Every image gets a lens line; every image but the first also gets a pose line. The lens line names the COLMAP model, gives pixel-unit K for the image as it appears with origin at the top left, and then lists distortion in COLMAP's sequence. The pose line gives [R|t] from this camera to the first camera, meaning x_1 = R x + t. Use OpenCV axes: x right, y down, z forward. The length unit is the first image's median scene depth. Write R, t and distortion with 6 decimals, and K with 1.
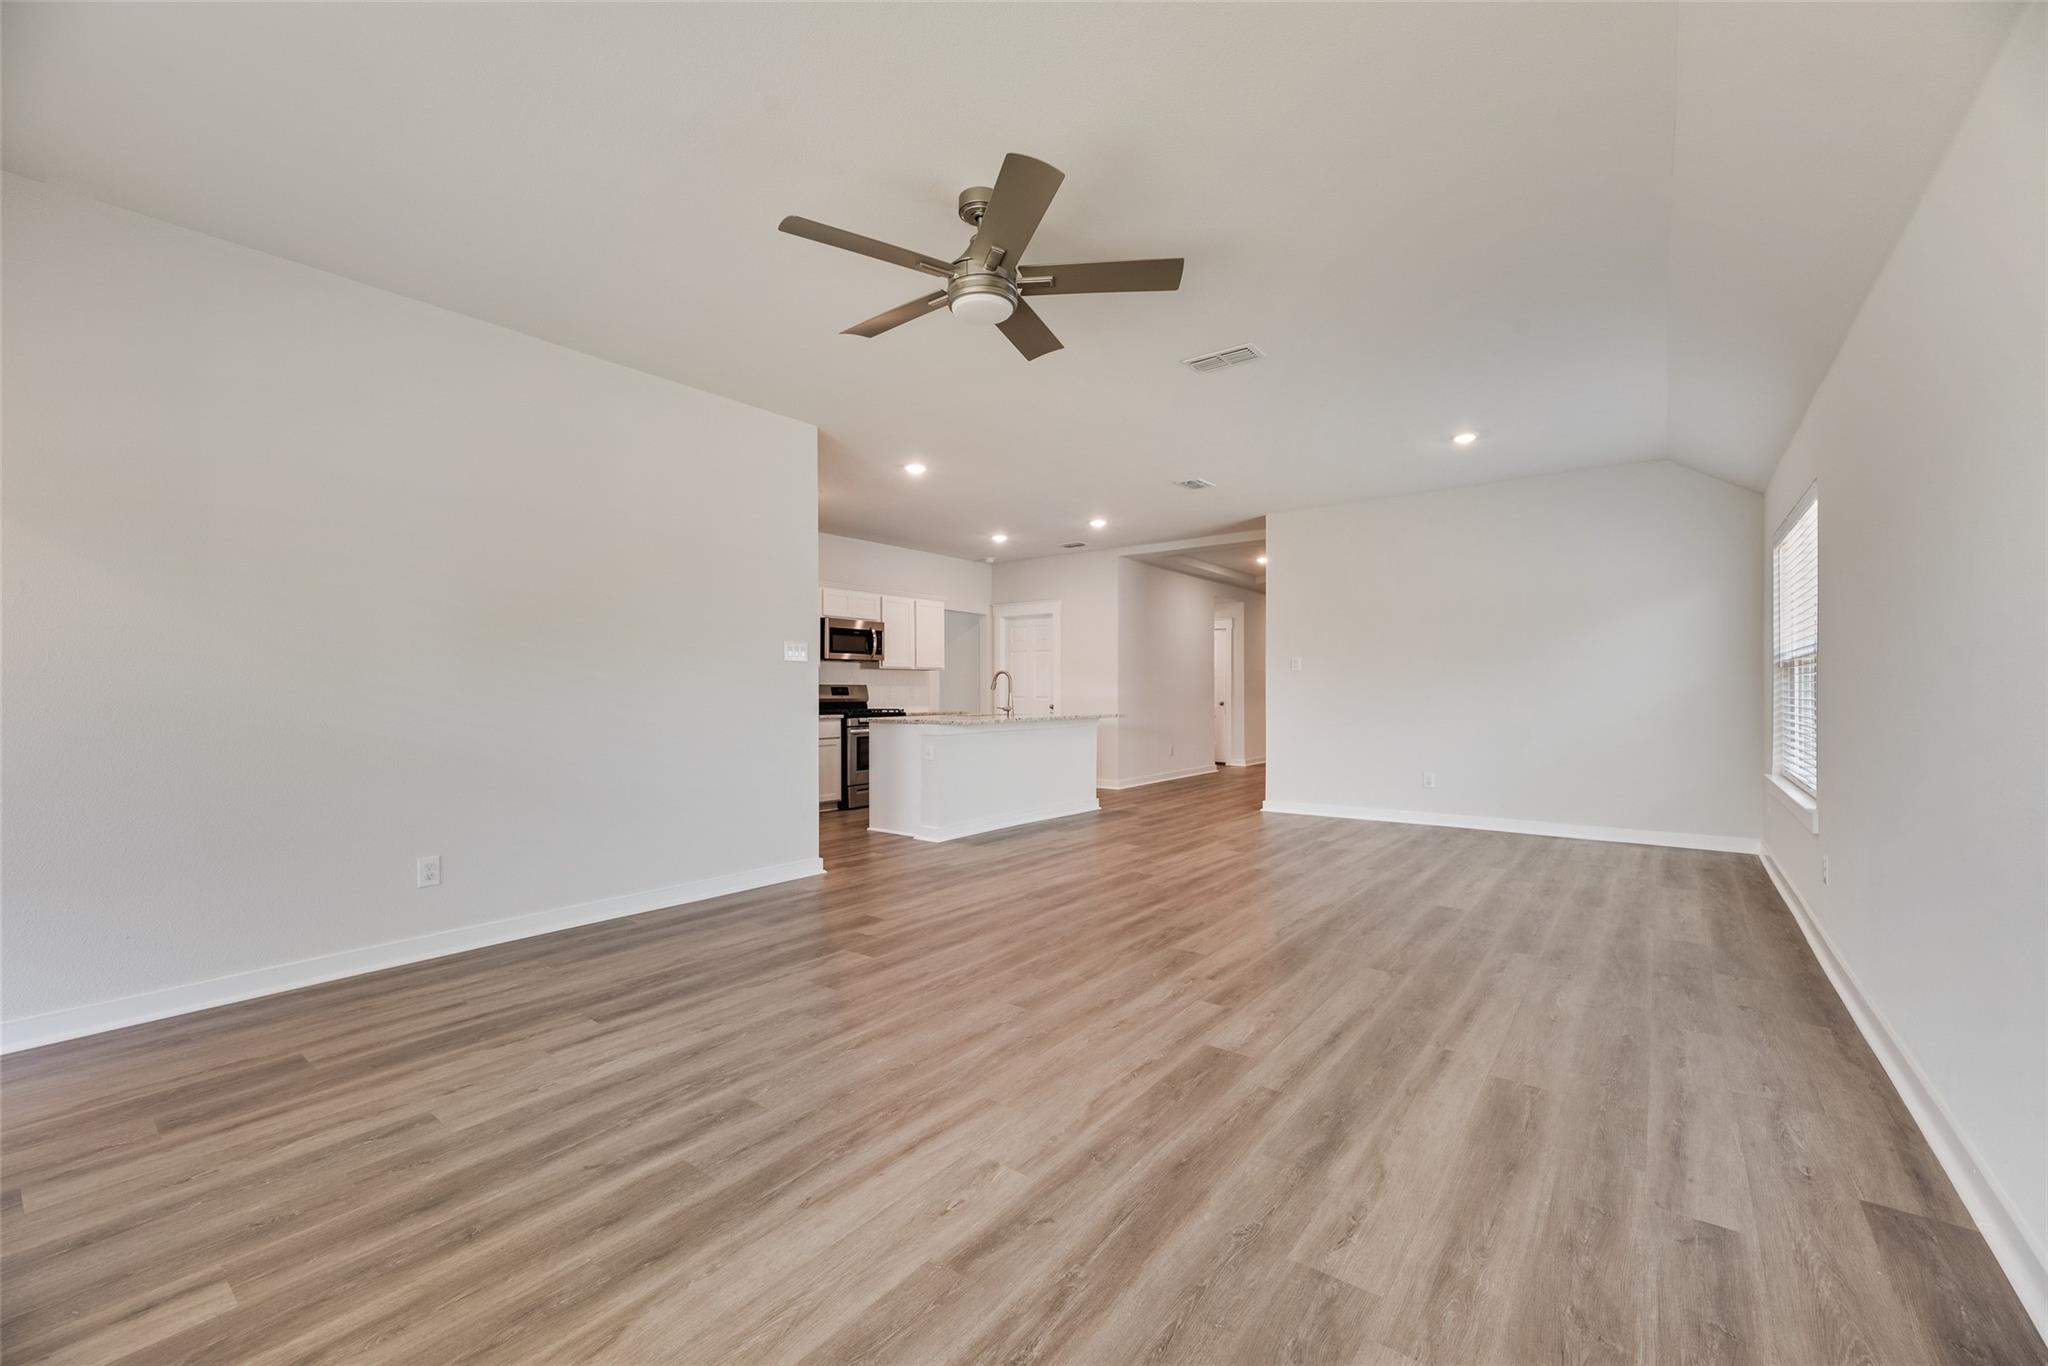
lens RADIAL K [[855.4, 0, 1027.3], [0, 855.4, 691.6], [0, 0, 1]] dist [-0.000227, 0.000027]
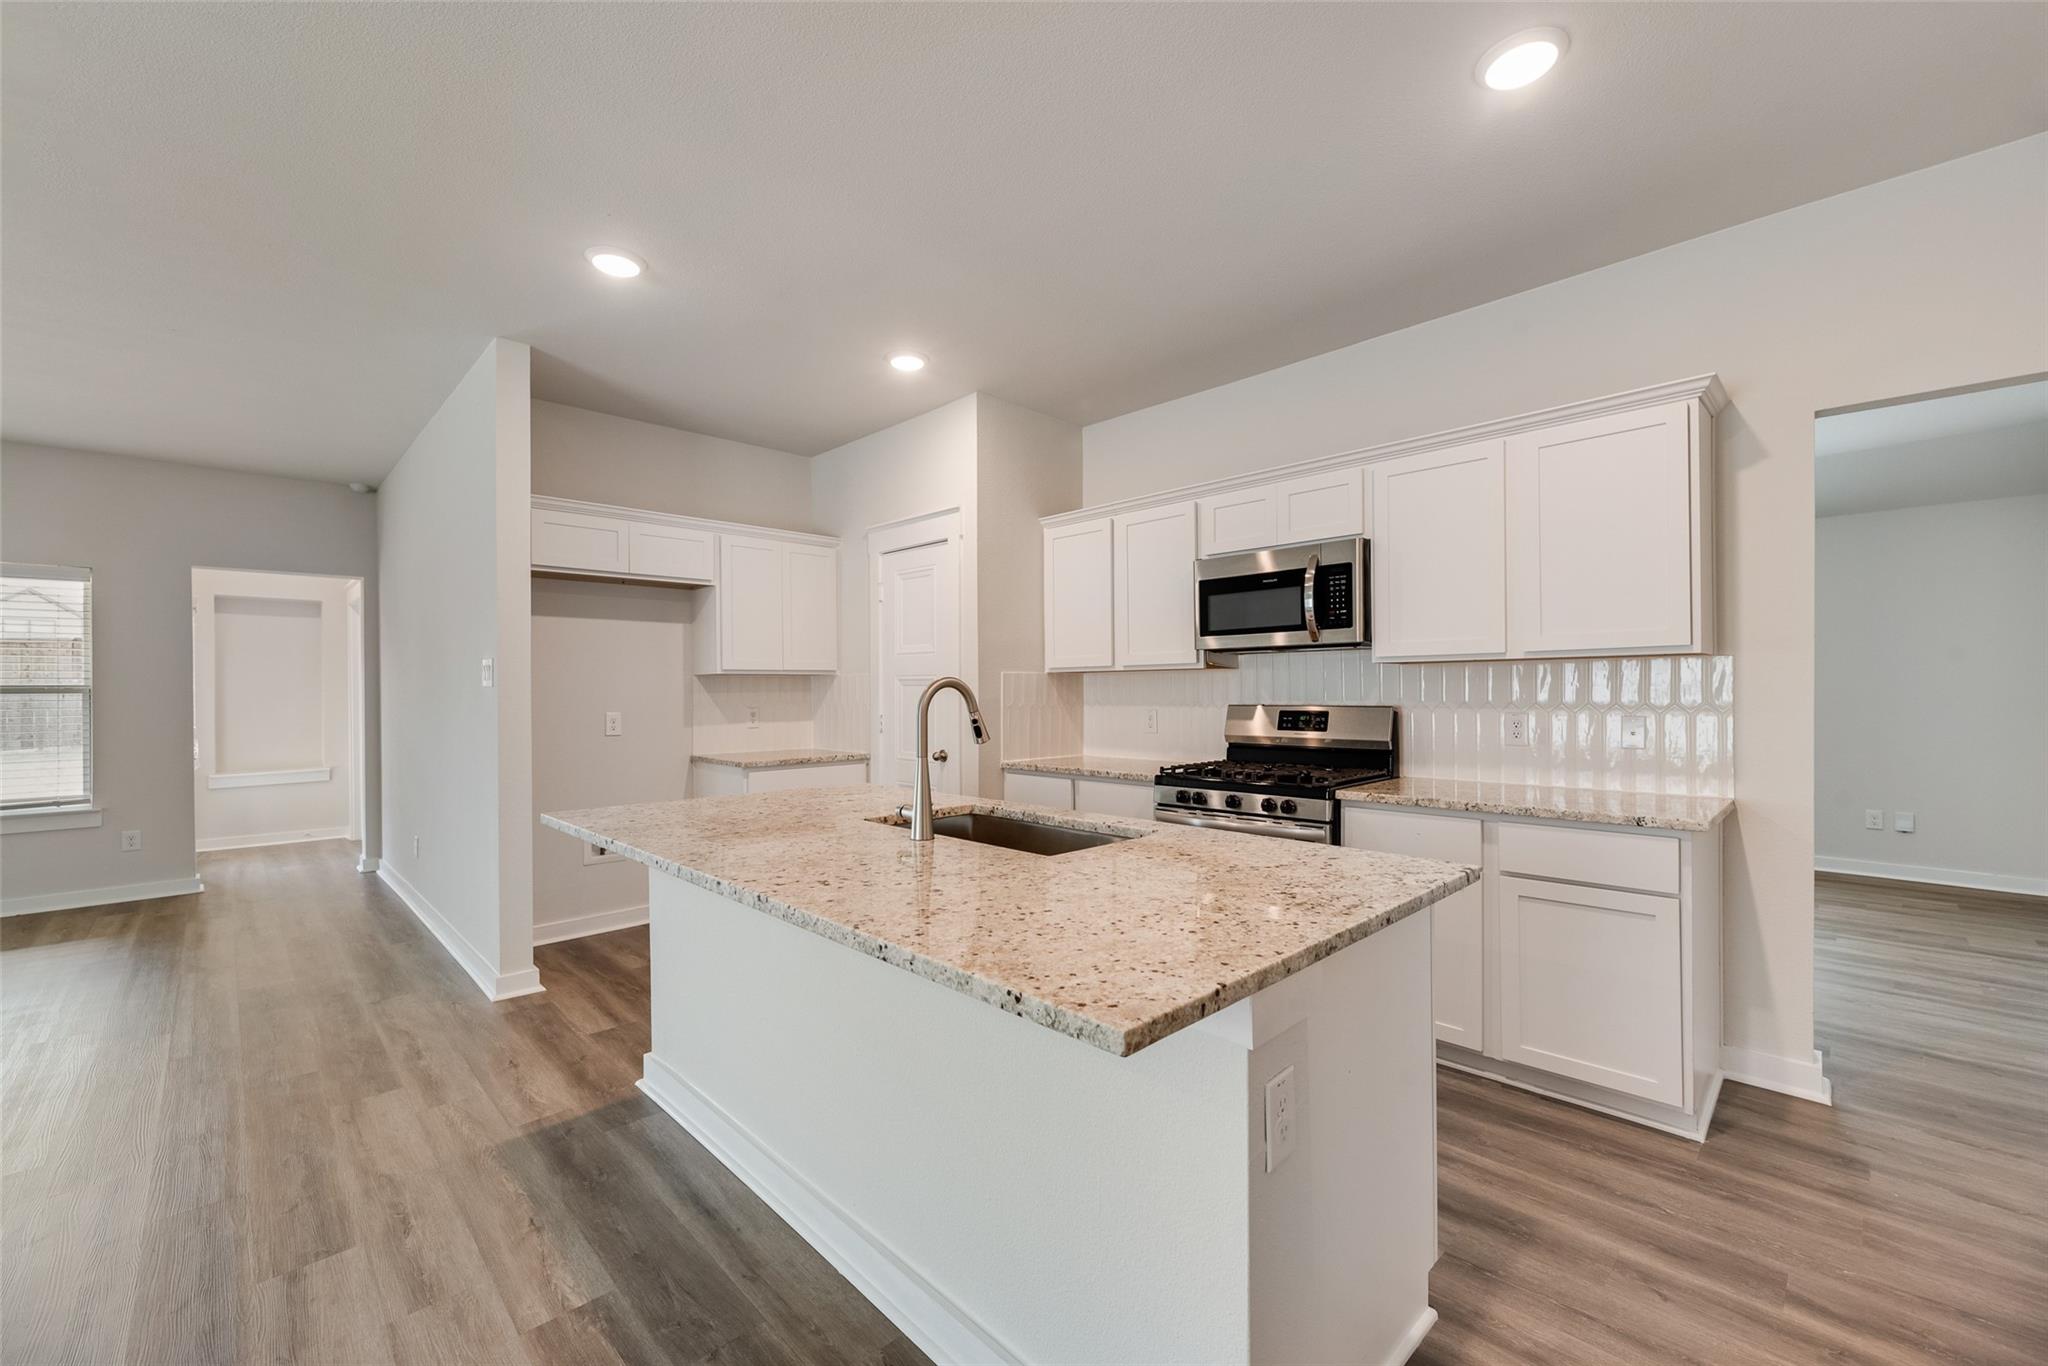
lens RADIAL K [[822.8, 0, 1025.3], [0, 822.8, 691.6], [0, 0, 1]] dist [0.000065, 0.000164]
pose [[-0.158565, 0.003194, -0.987343, 0.212512], [0.014816, 0.999890, 0.000855, -0.017525], [0.987237, -0.014493, -0.158595, 0.943741]]
